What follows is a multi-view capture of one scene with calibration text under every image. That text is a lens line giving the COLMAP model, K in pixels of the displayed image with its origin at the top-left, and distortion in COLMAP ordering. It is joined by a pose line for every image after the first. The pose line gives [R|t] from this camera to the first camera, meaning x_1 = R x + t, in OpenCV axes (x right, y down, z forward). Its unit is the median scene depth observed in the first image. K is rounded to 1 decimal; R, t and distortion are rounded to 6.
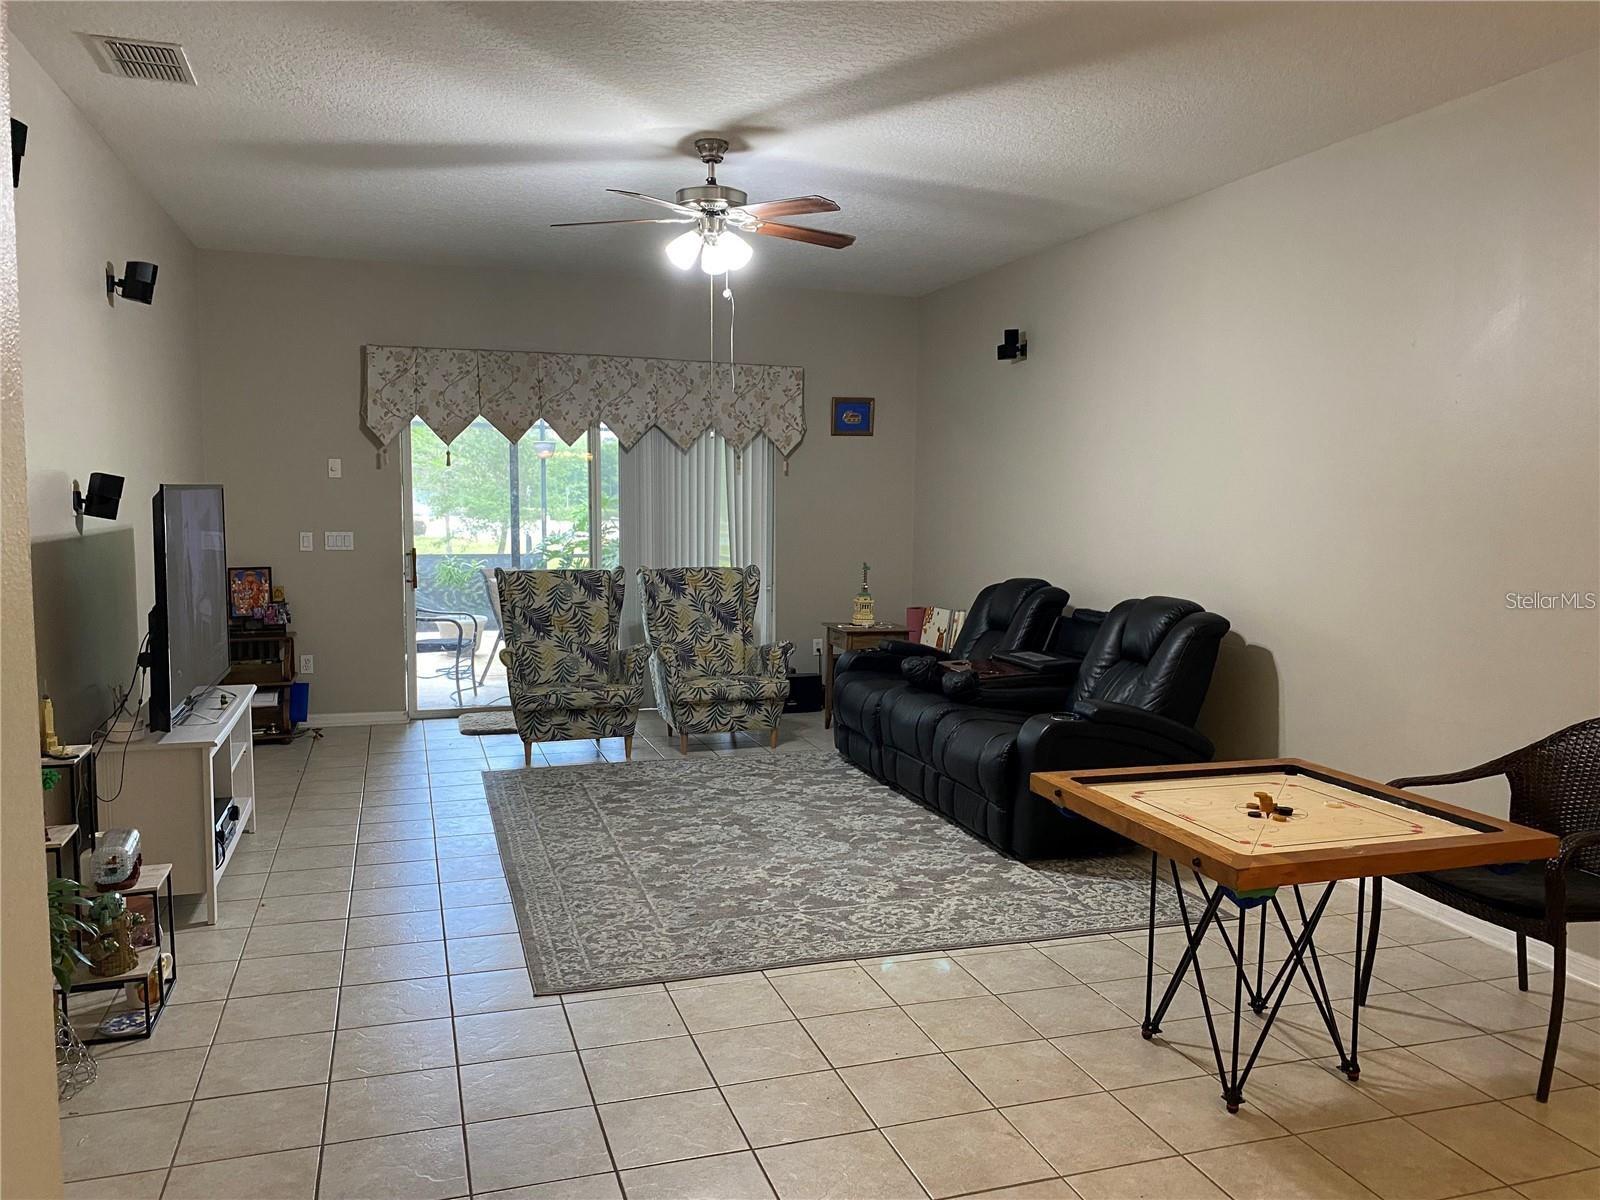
lens RADIAL K [[1210.3, 0, 807.4], [0, 1210.3, 605.9], [0, 0, 1]] dist [0.147191, -0.305852]
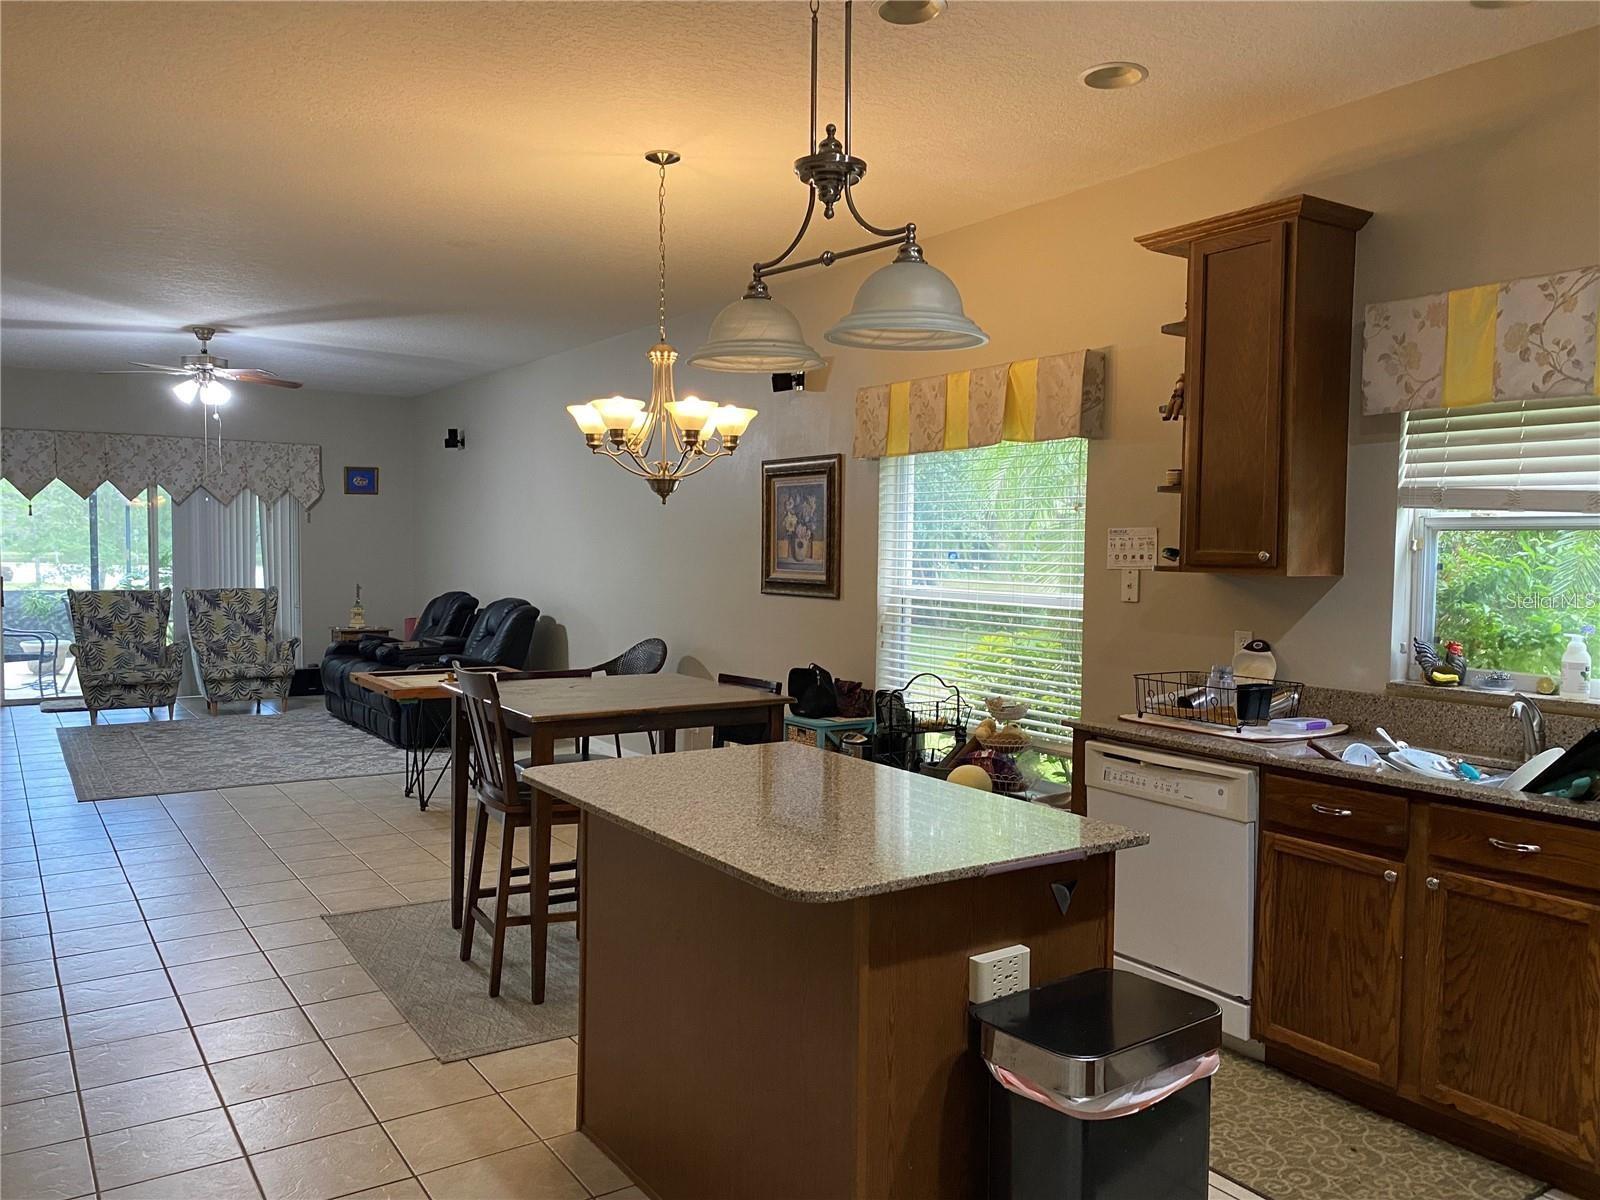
lens RADIAL K [[1228.6, 0, 805.3], [0, 1228.6, 611.5], [0, 0, 1]] dist [0.002387, 0.005999]
pose [[0.963447, -0.013602, 0.267553, 0.174548], [0.022370, 0.999307, -0.029748, 0.053727], [-0.266963, 0.034645, 0.963084, -0.561158]]
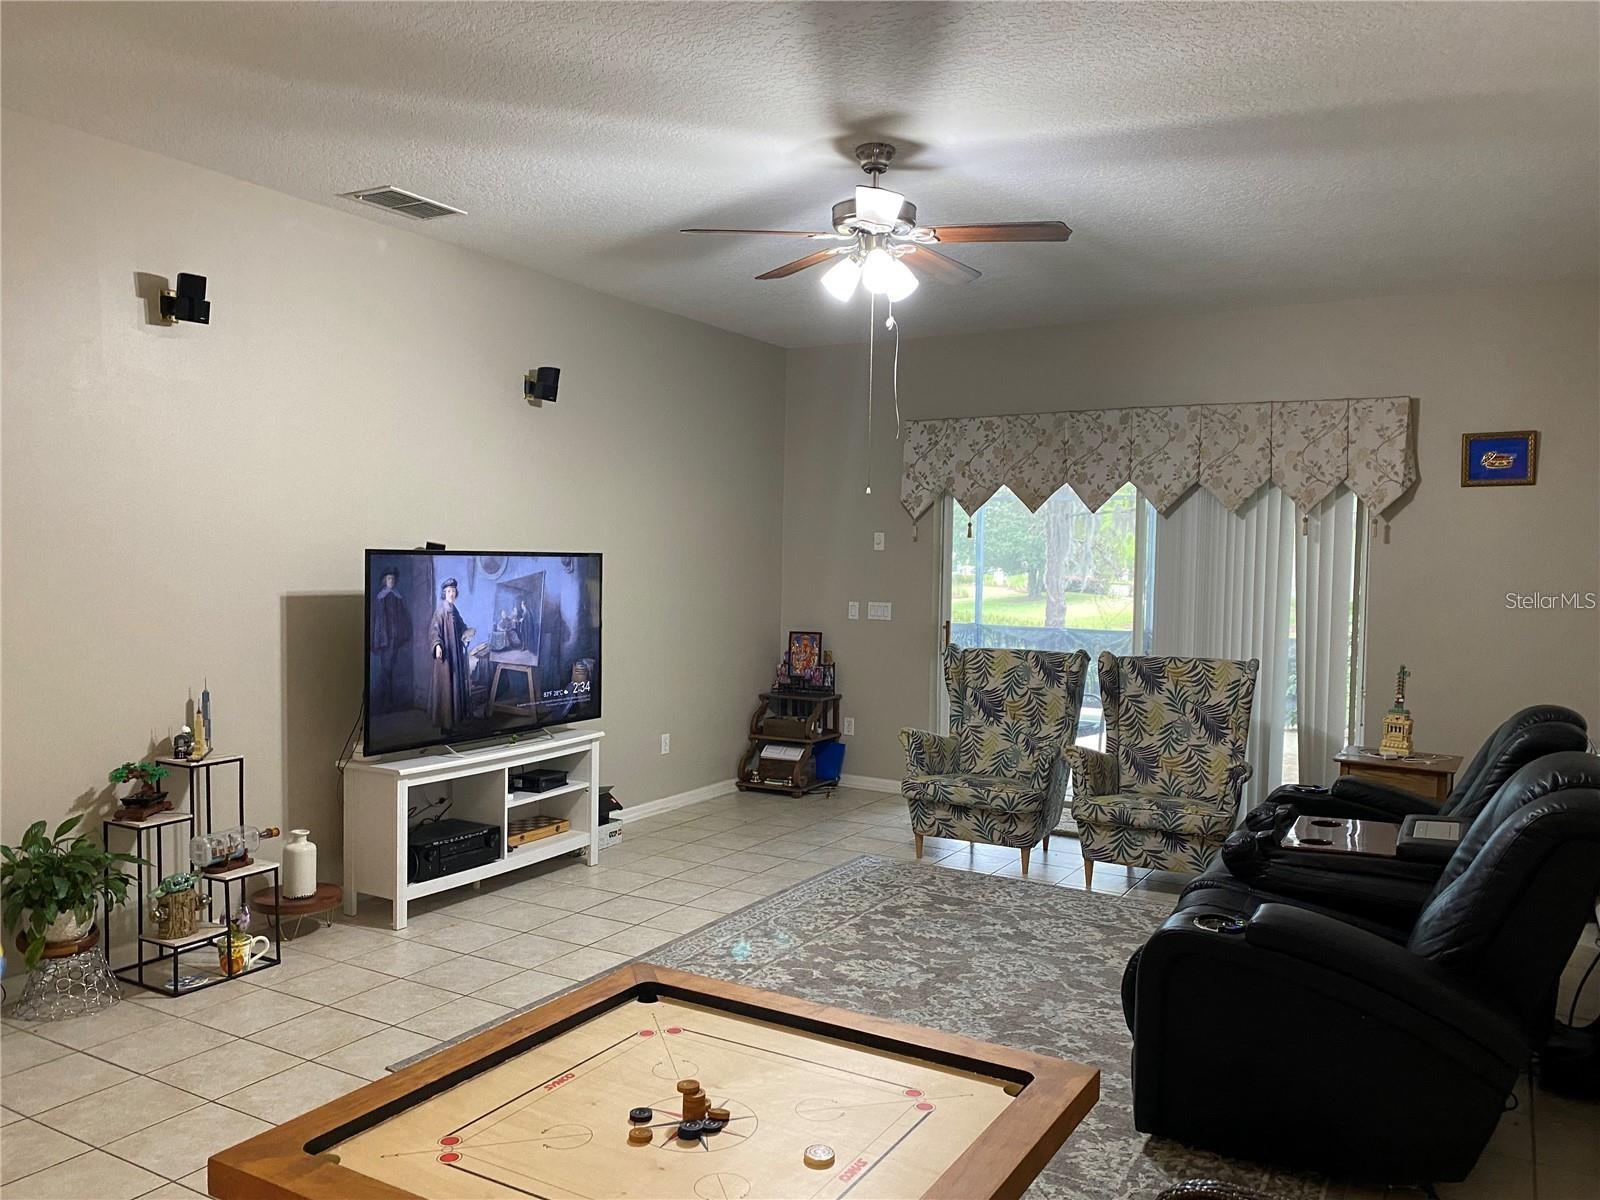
lens RADIAL K [[1210.3, 0, 807.4], [0, 1210.3, 605.9], [0, 0, 1]] dist [0.147191, -0.305852]
pose [[0.668038, 0.030491, -0.743502, 0.354876], [-0.079203, 0.996398, -0.030302, -0.022335], [0.739900, 0.079131, 0.668046, 0.283189]]
